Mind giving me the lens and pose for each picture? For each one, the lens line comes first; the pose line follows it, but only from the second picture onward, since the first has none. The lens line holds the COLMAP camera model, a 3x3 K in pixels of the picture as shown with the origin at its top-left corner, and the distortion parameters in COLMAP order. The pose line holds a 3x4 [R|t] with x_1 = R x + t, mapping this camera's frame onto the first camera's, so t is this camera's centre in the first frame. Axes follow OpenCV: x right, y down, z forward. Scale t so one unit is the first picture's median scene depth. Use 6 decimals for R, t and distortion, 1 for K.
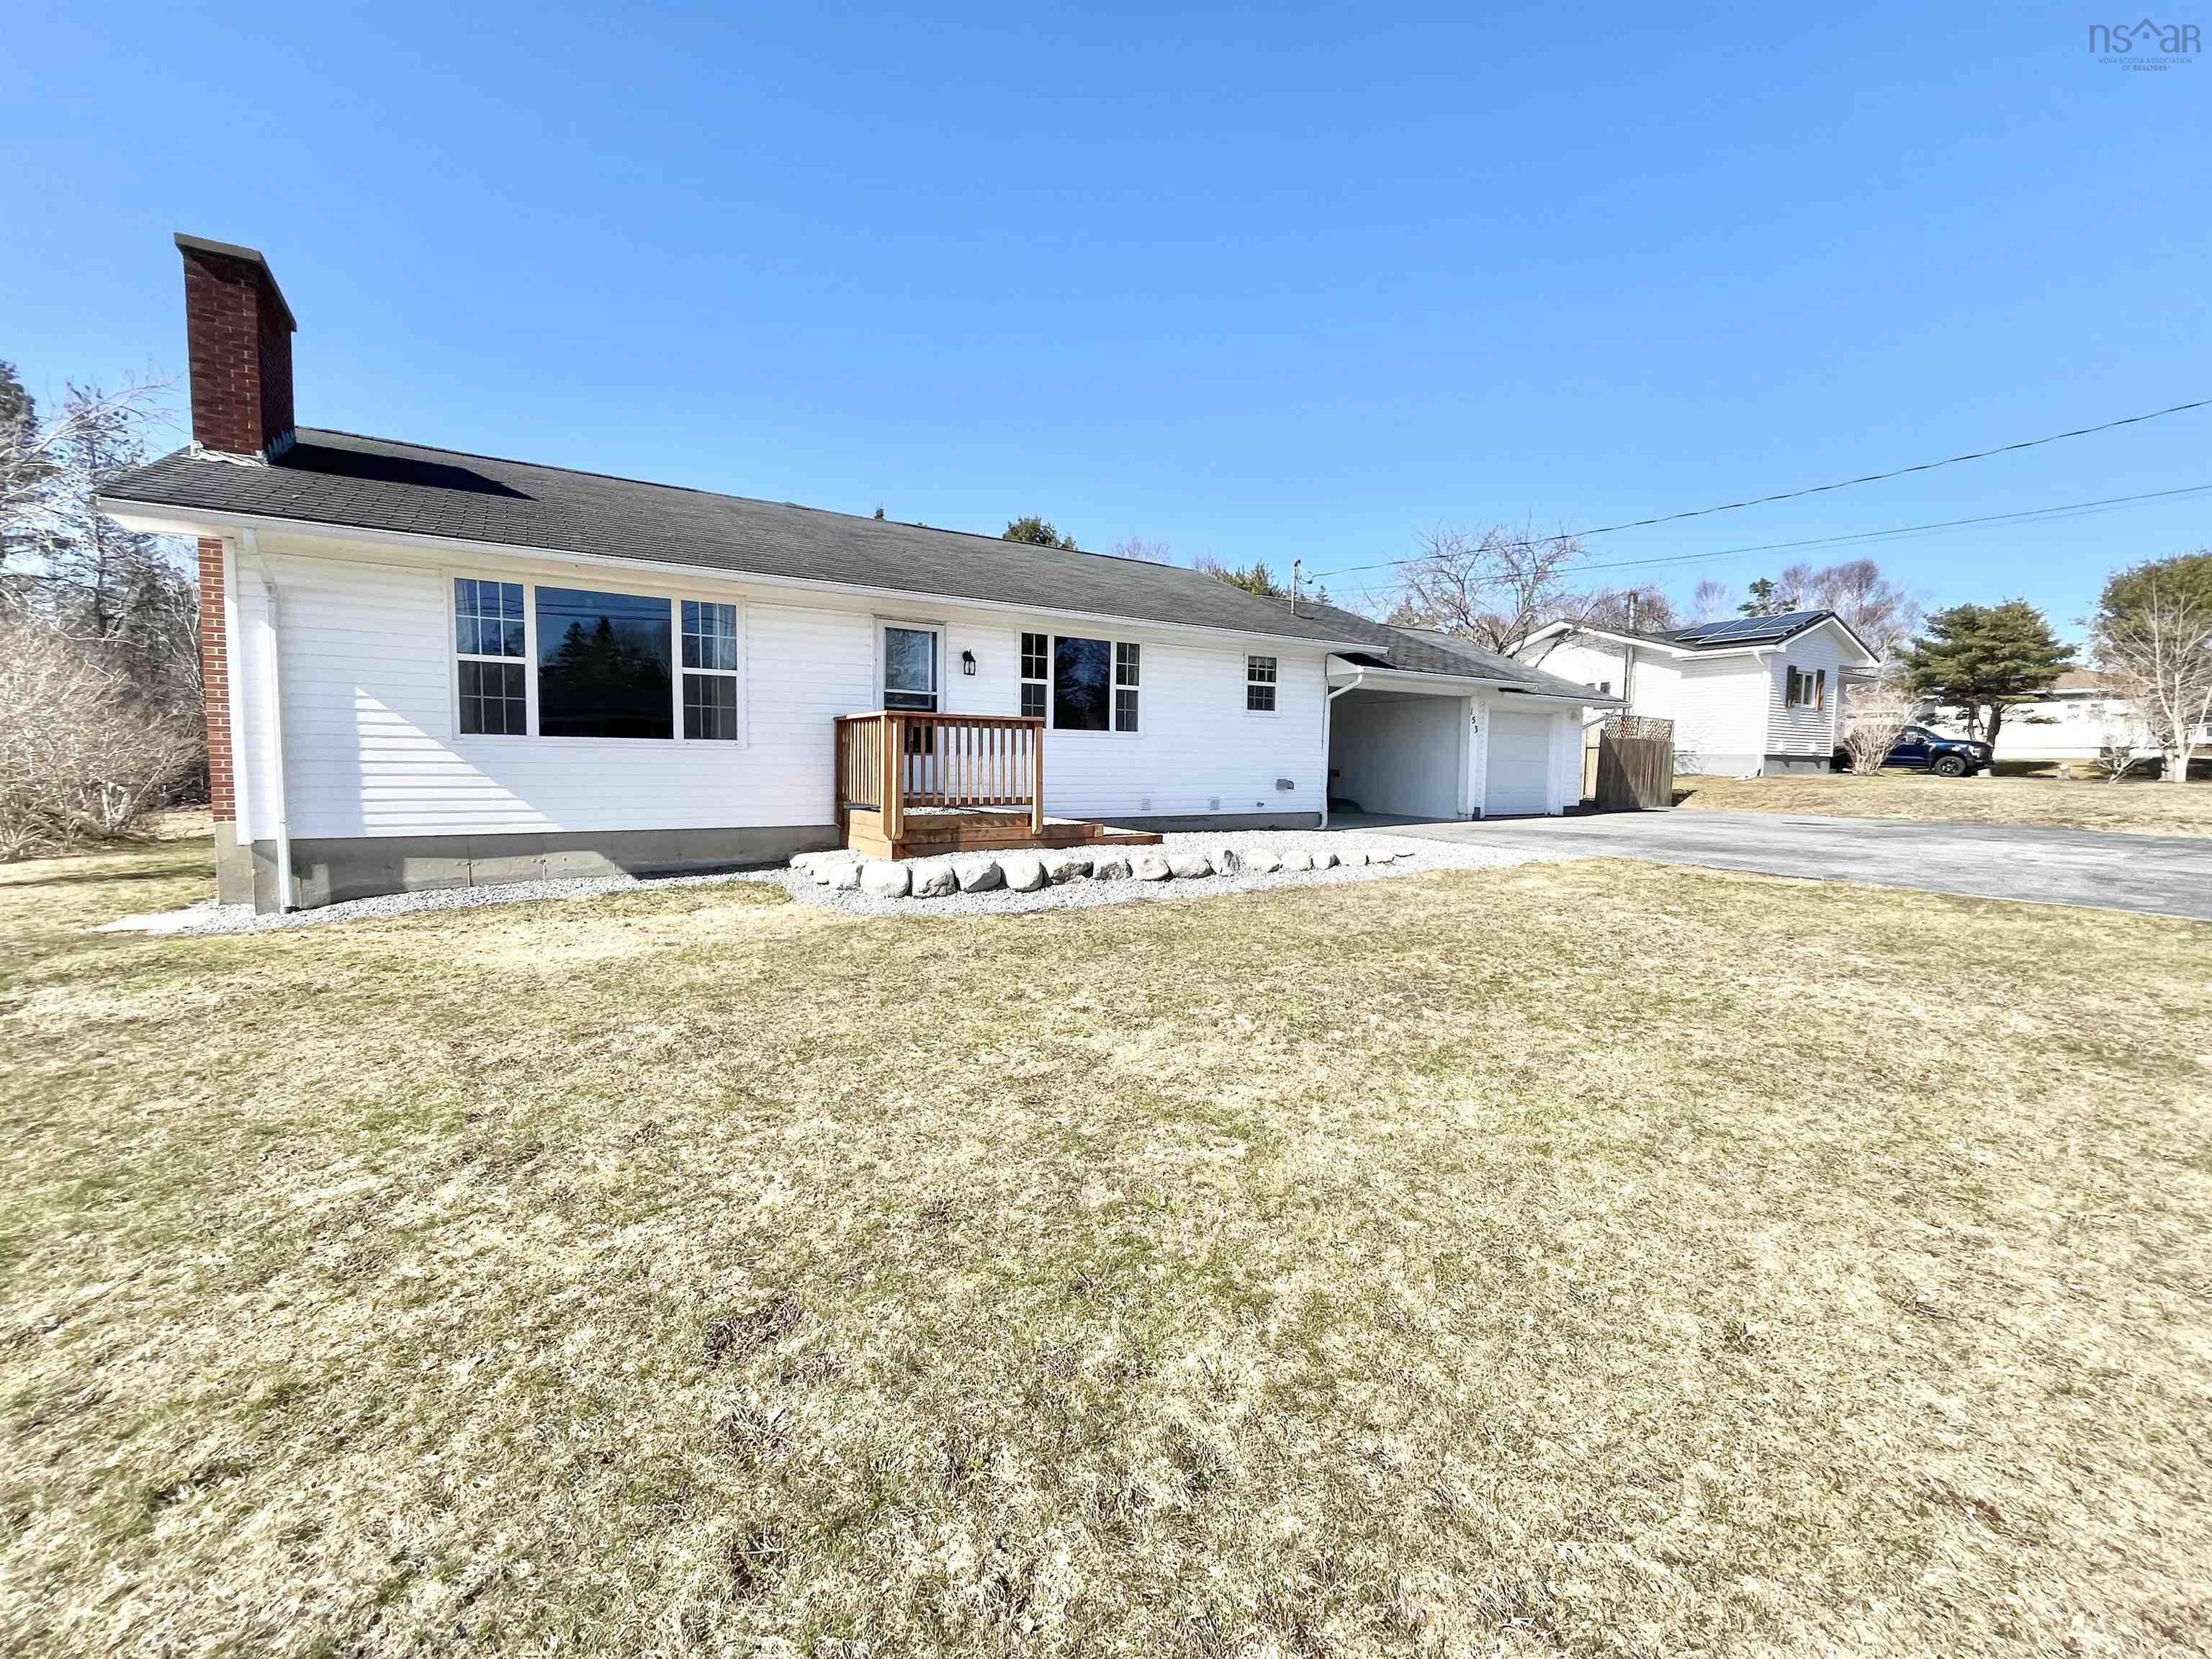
lens RADIAL K [[888.9, 0, 1100.5], [0, 888.9, 828.1], [0, 0, 1]] dist [-0.003312, 0.000502]
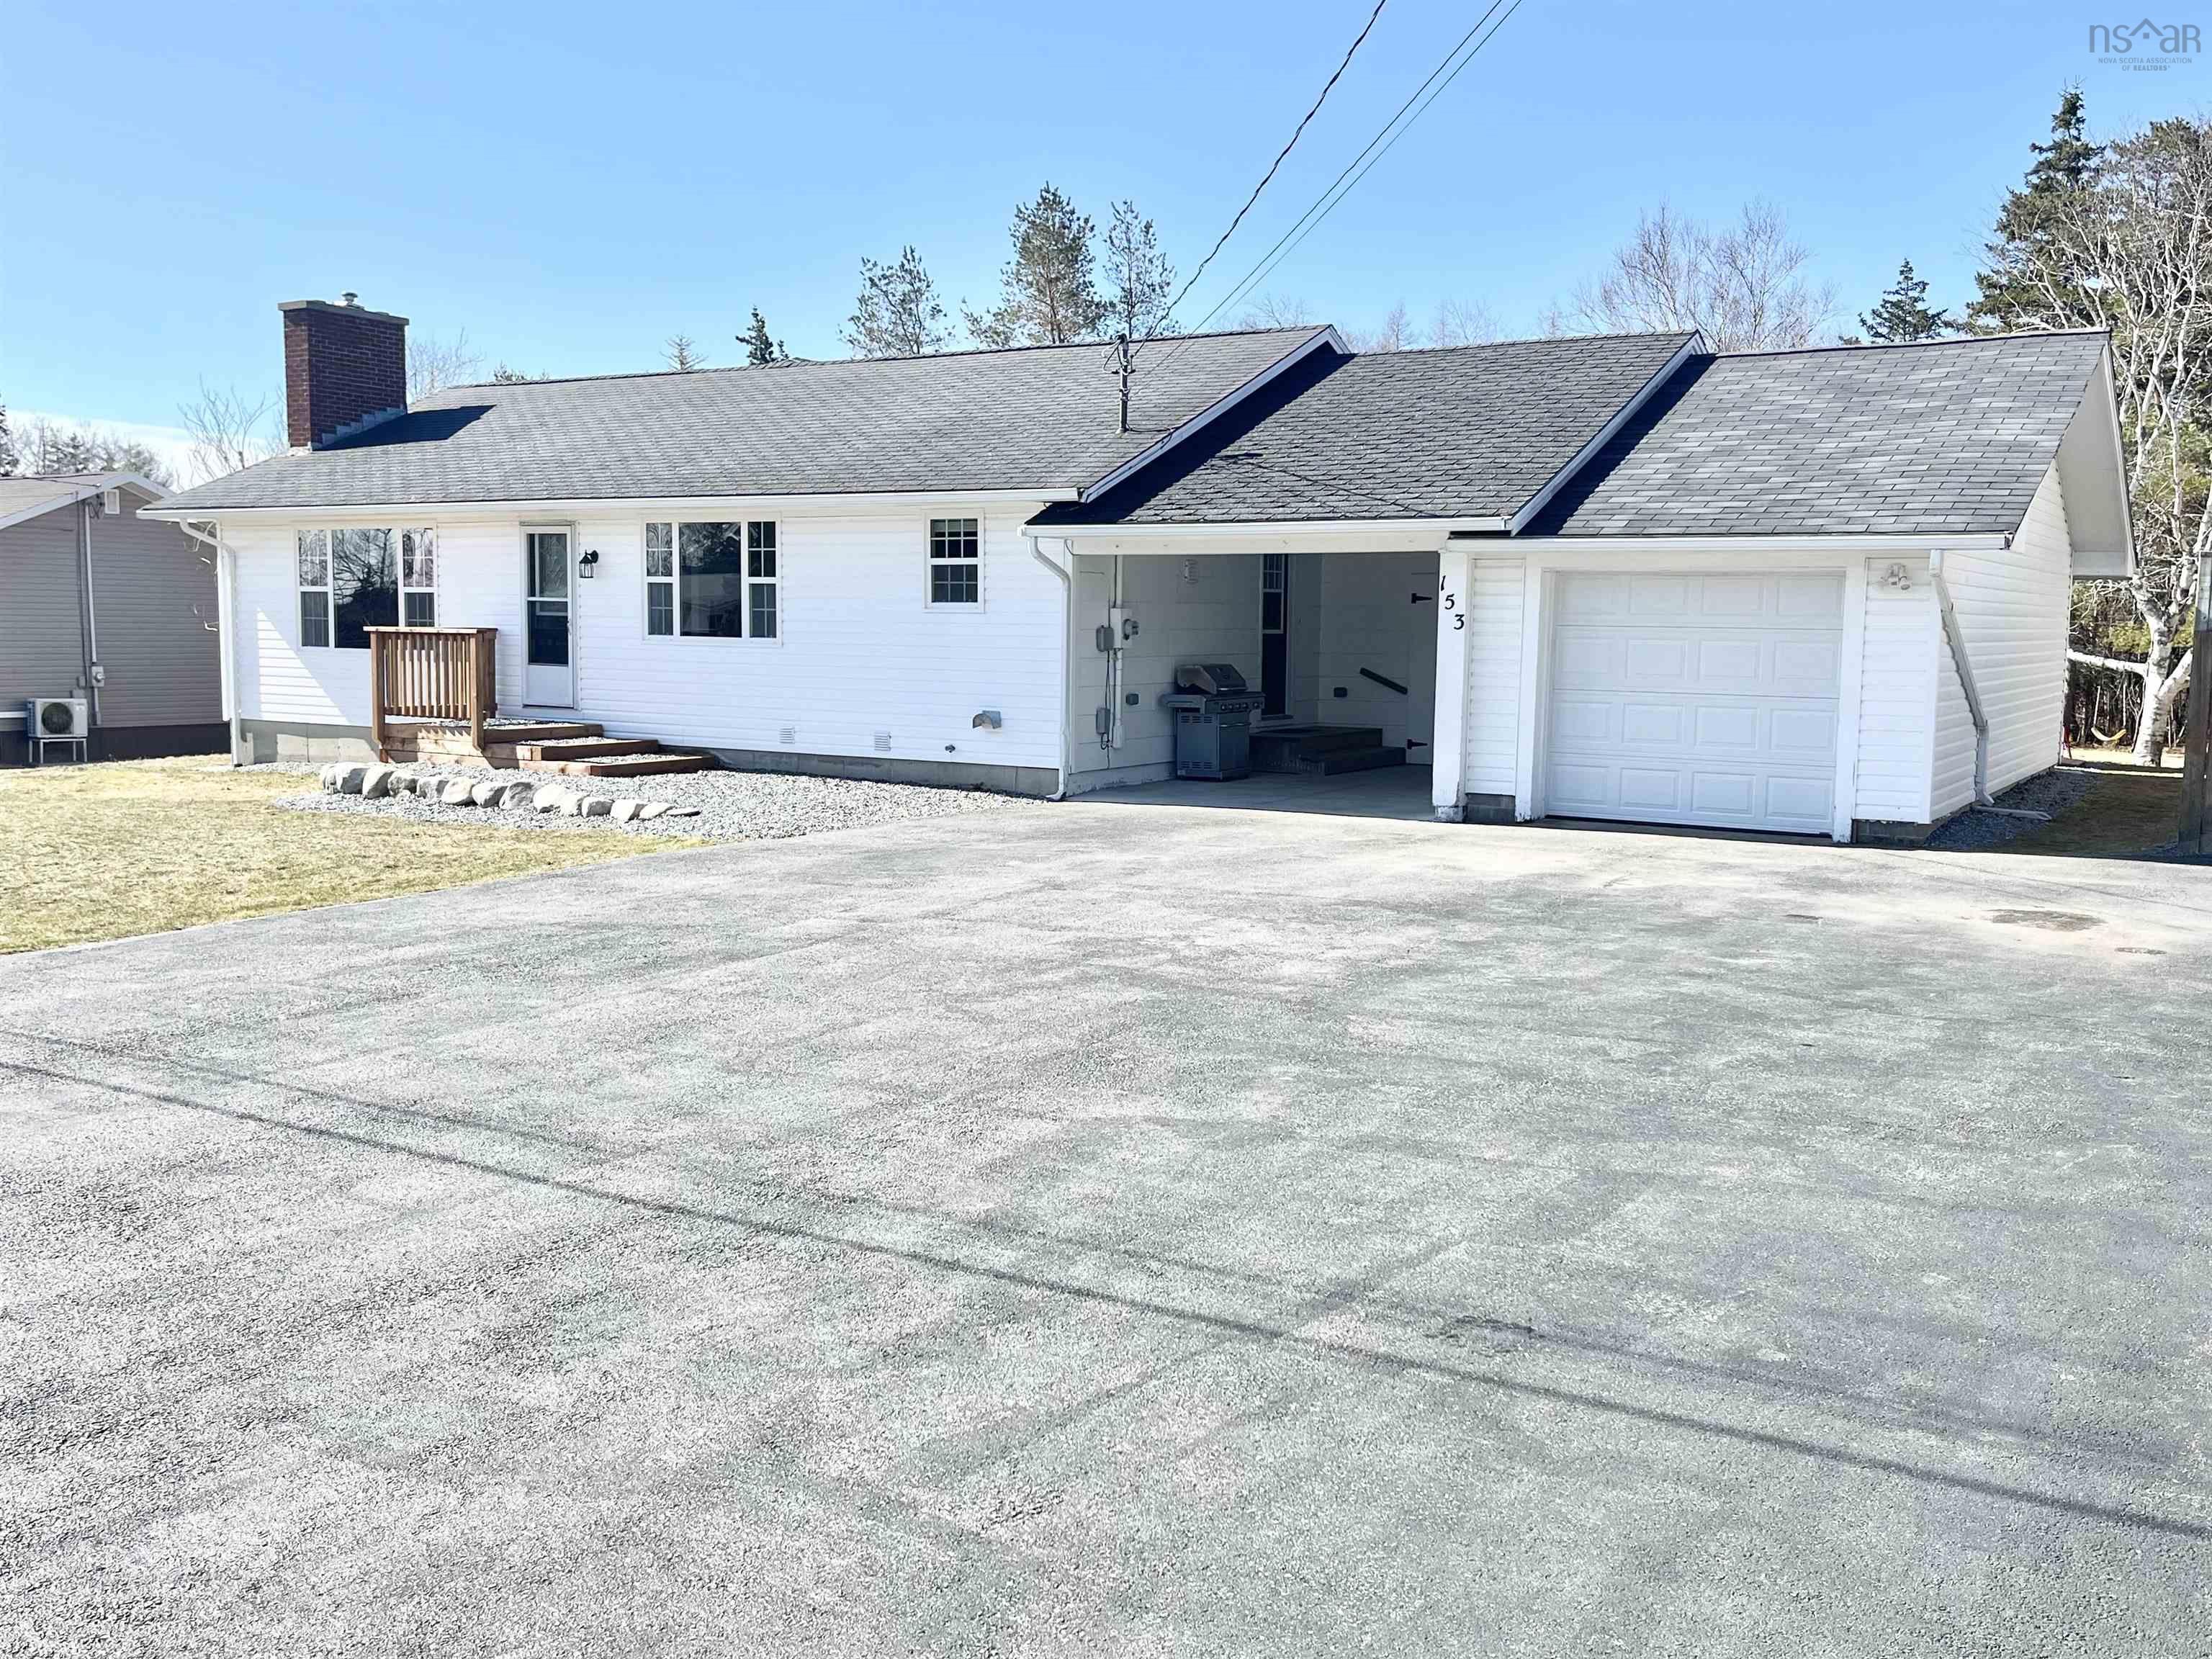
lens RADIAL K [[2012.5, 0, 1106.0], [0, 2012.5, 829.5], [0, 0, 1]] dist [0.020276, -0.006500]
pose [[0.437568, 0.087805, -0.894888, 1.724063], [-0.074731, 0.995329, 0.061119, -0.073264], [0.896074, 0.040132, 0.442086, 0.510146]]
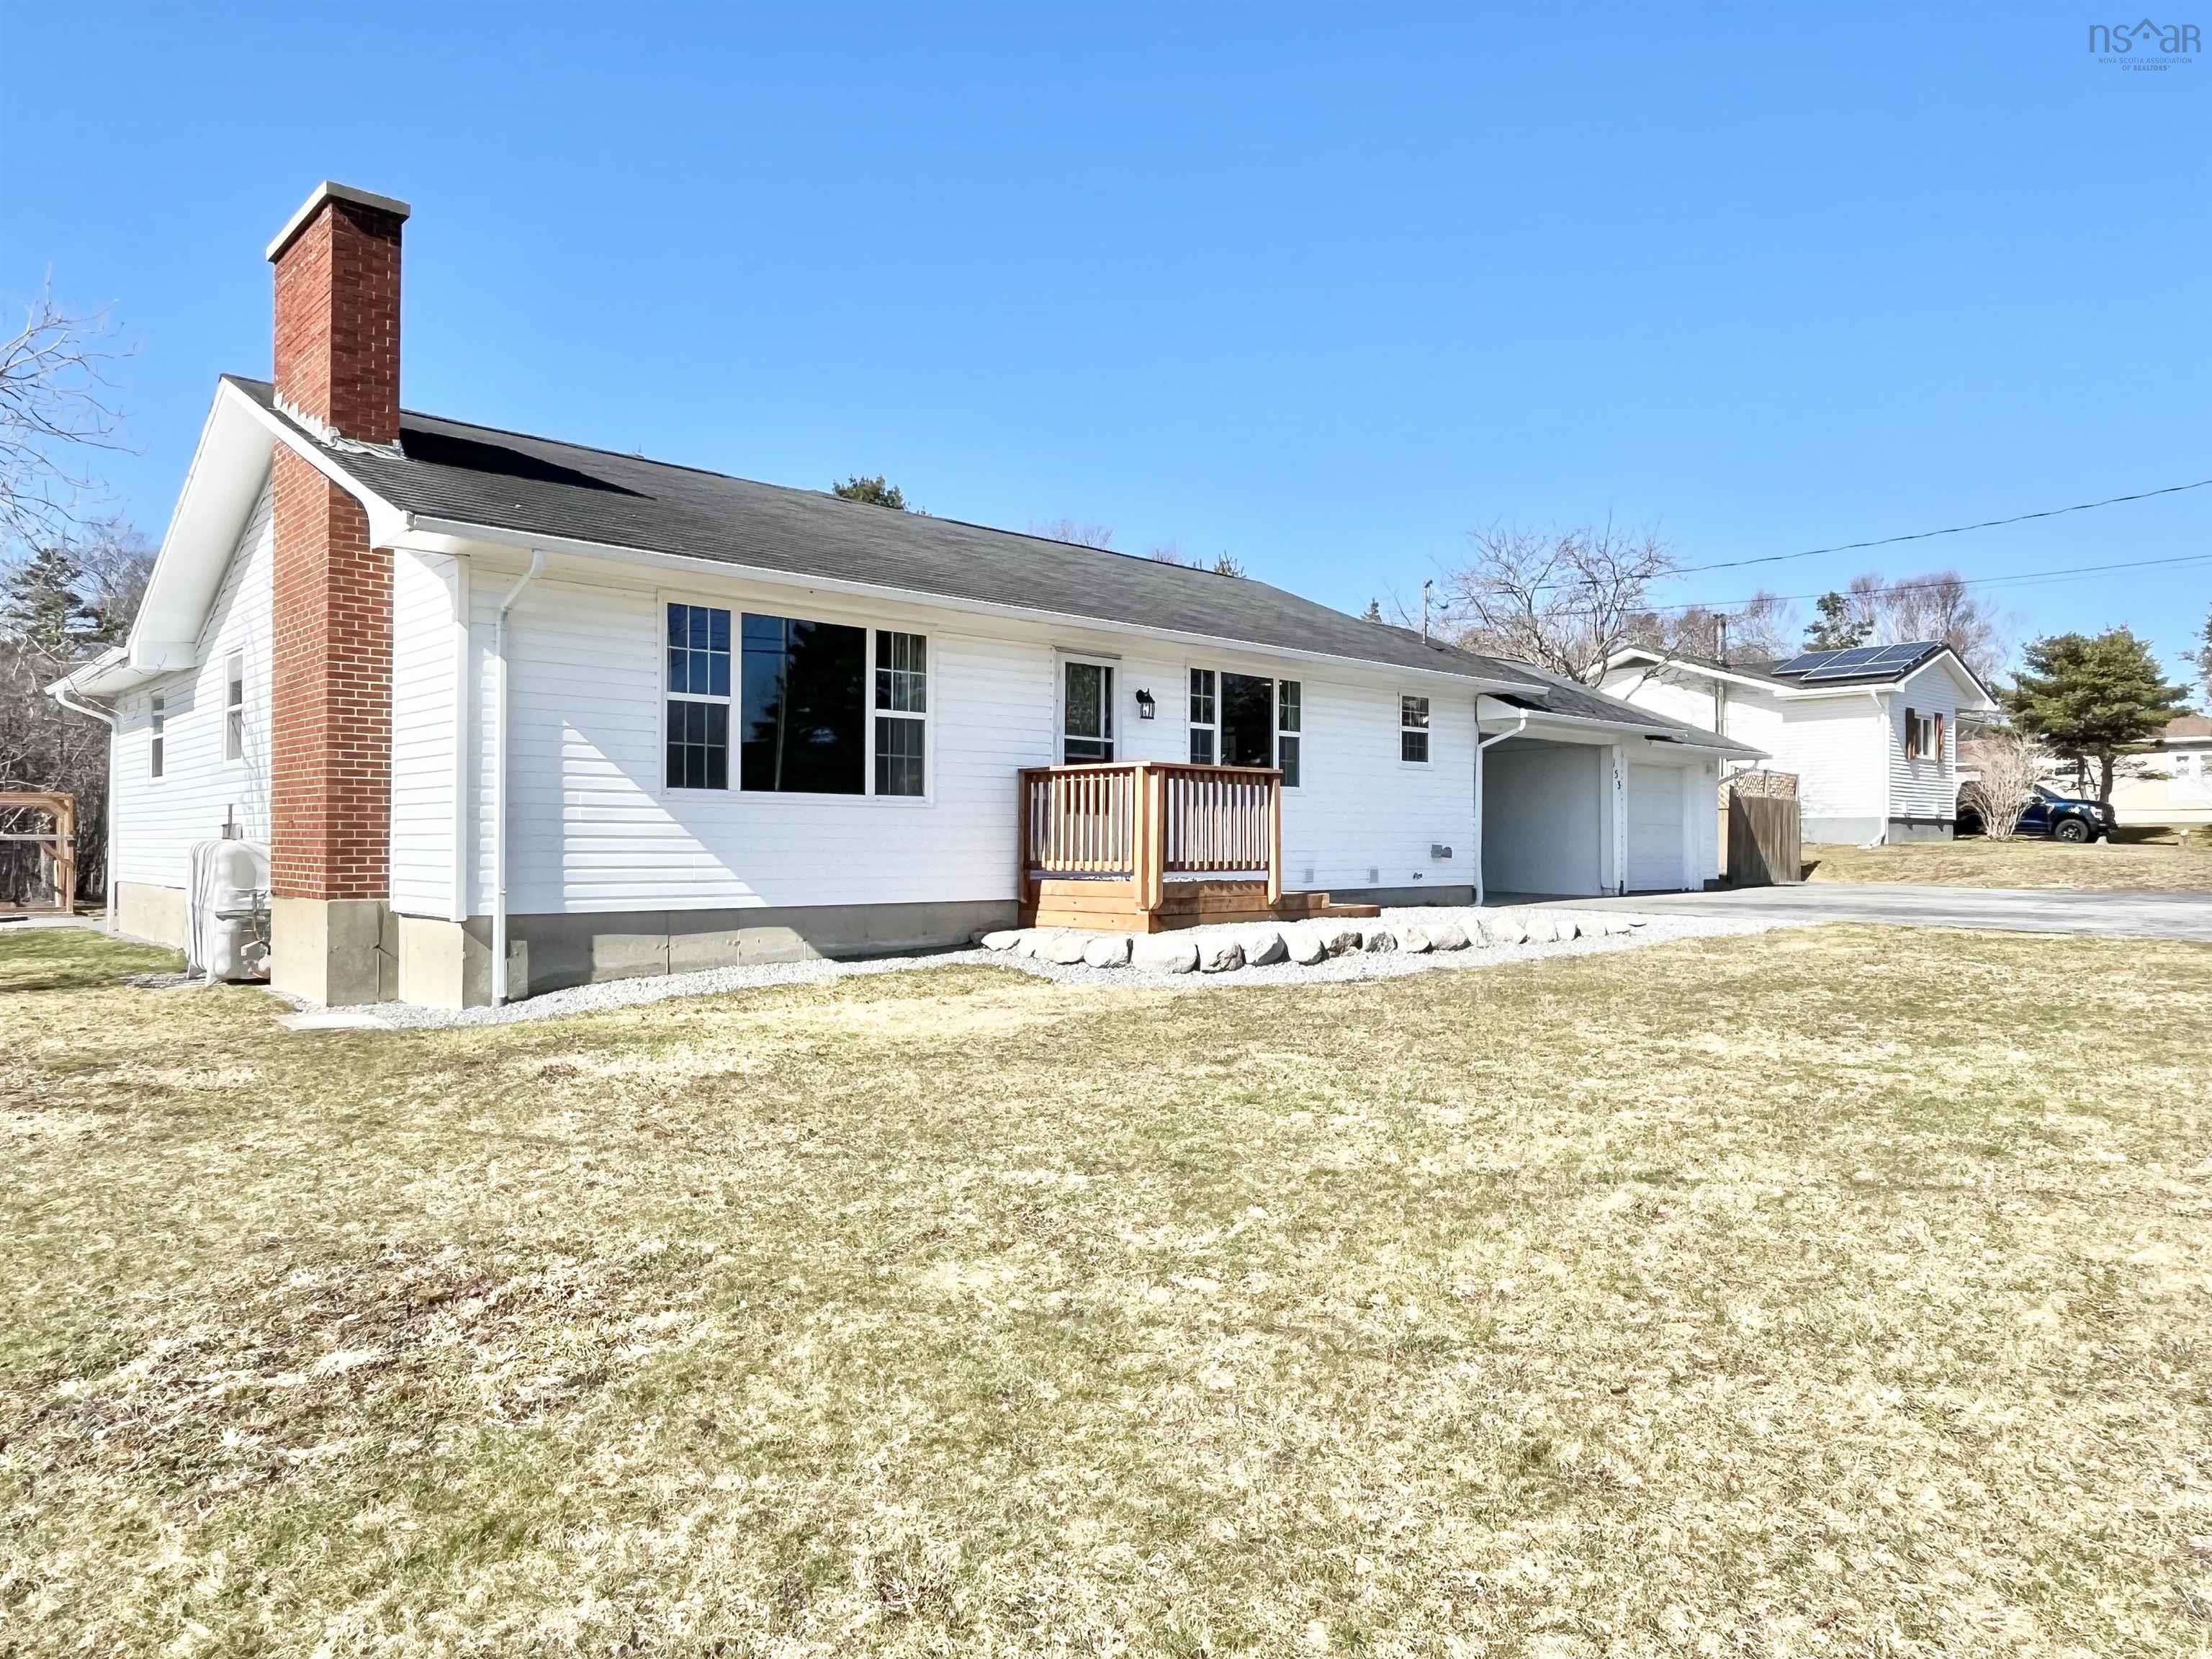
lens RADIAL K [[1416.3, 0, 1117.0], [0, 1416.3, 835.8], [0, 0, 1]] dist [0.001614, -0.003677]
pose [[0.980960, -0.007526, 0.194066, -0.383741], [0.022684, 0.996850, -0.076001, 0.032663], [-0.192883, 0.078956, 0.978040, -0.248994]]
